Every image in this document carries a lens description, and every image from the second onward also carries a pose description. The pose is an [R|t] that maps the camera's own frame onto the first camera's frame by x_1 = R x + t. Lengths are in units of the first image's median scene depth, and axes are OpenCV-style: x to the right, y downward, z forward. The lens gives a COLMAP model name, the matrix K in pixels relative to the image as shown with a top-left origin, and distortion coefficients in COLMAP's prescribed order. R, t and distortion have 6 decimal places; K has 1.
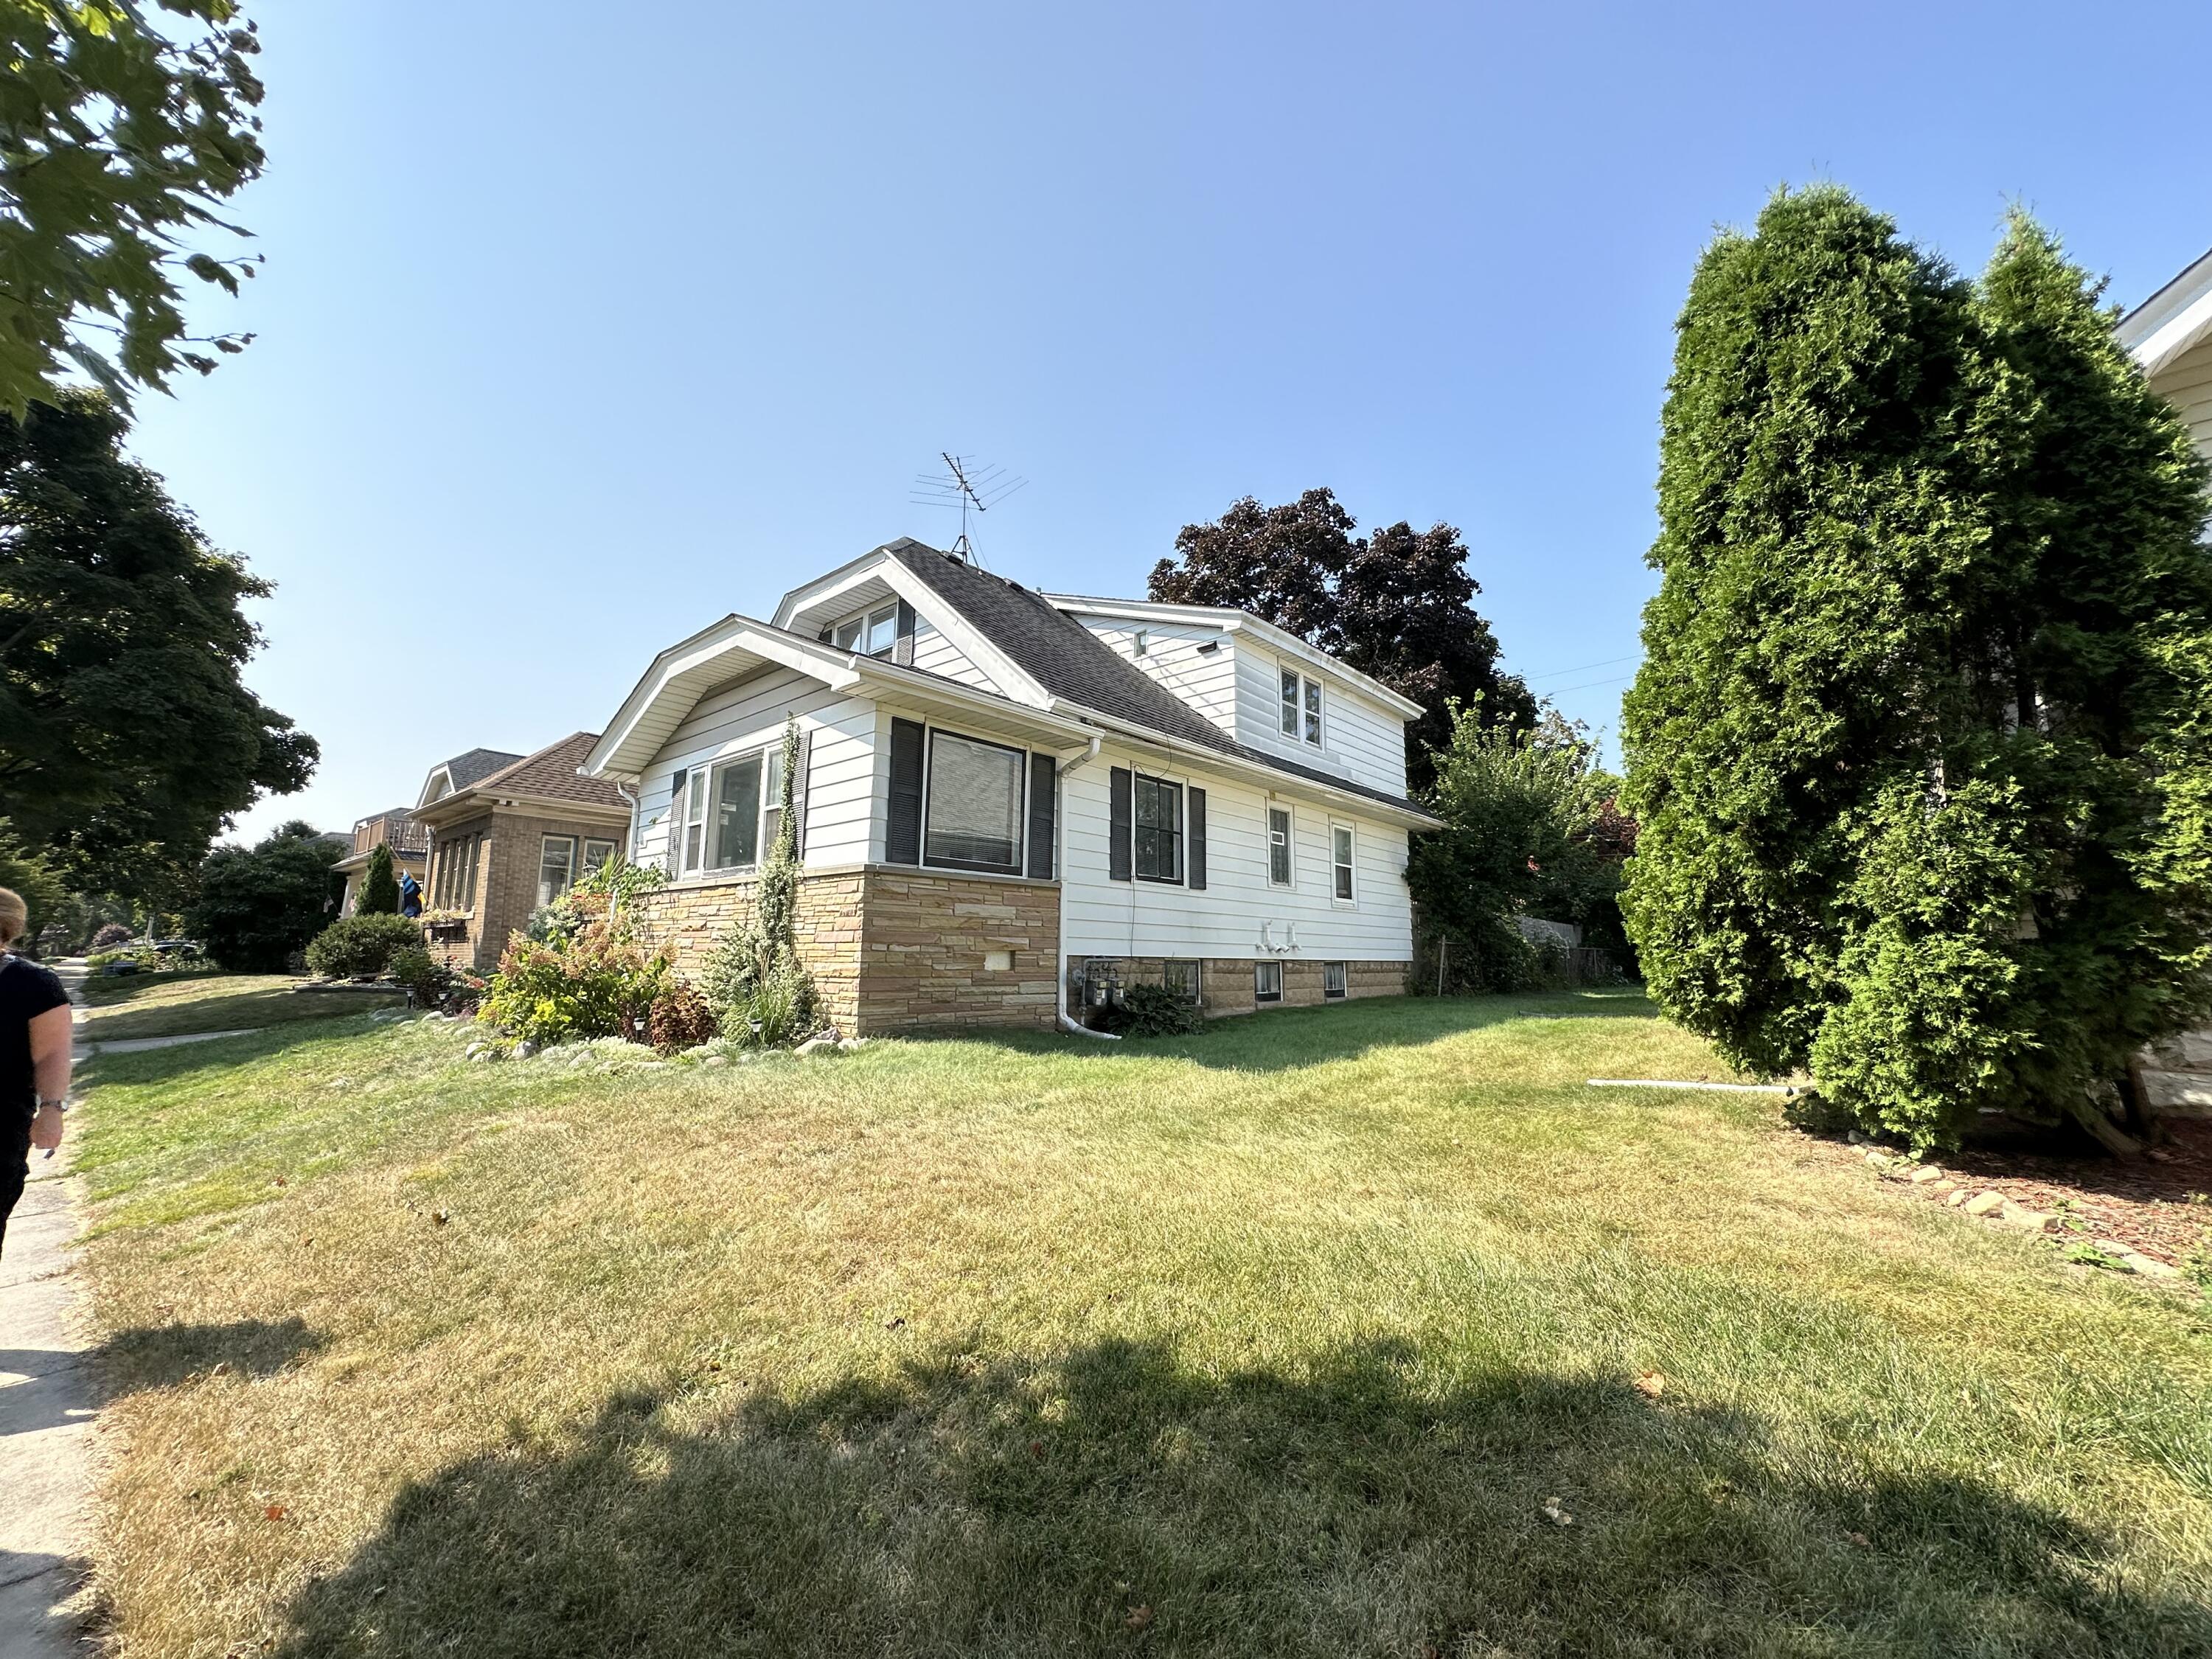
lens RADIAL K [[884.2, 0, 1106.4], [0, 884.2, 829.2], [0, 0, 1]] dist [-0.002157, 0.000235]
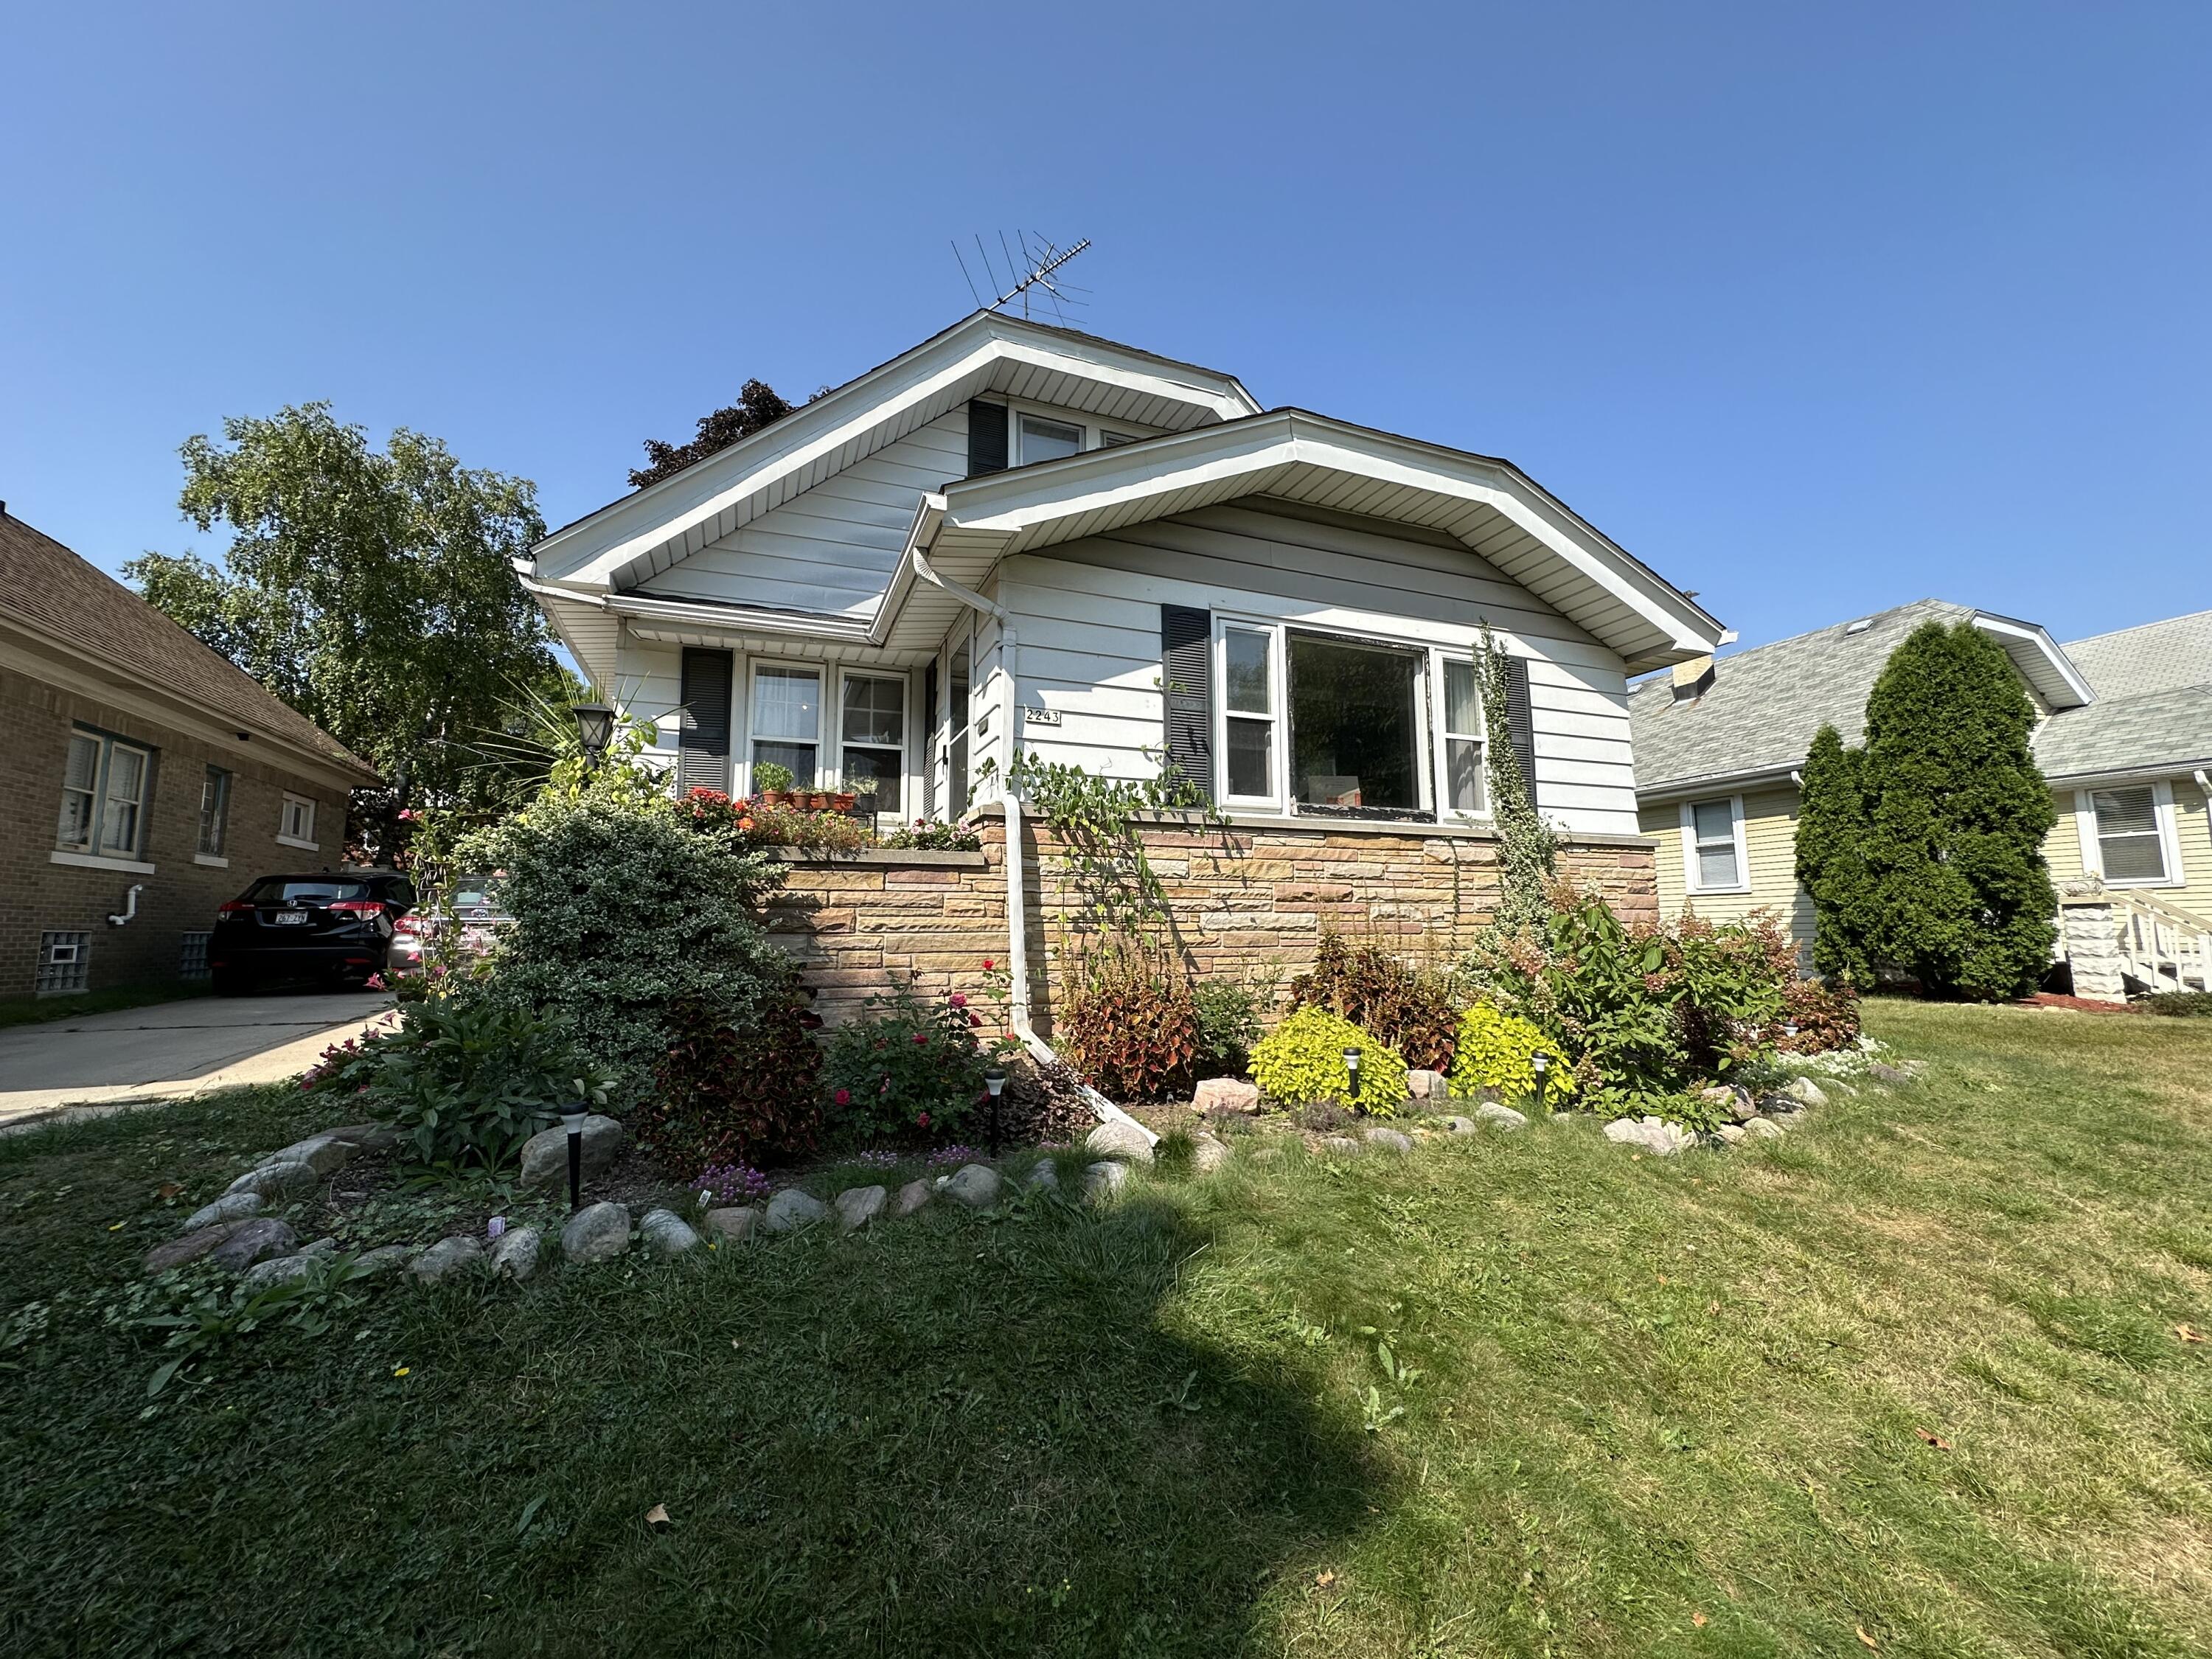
lens RADIAL K [[884.2, 0, 1103.3], [0, 884.2, 829.9], [0, 0, 1]] dist [-0.002157, 0.000235]
pose [[0.441244, 0.092811, 0.892575, -1.146556], [-0.117236, 0.992075, -0.045202, 0.118002], [-0.889696, -0.084697, 0.448628, 0.923316]]
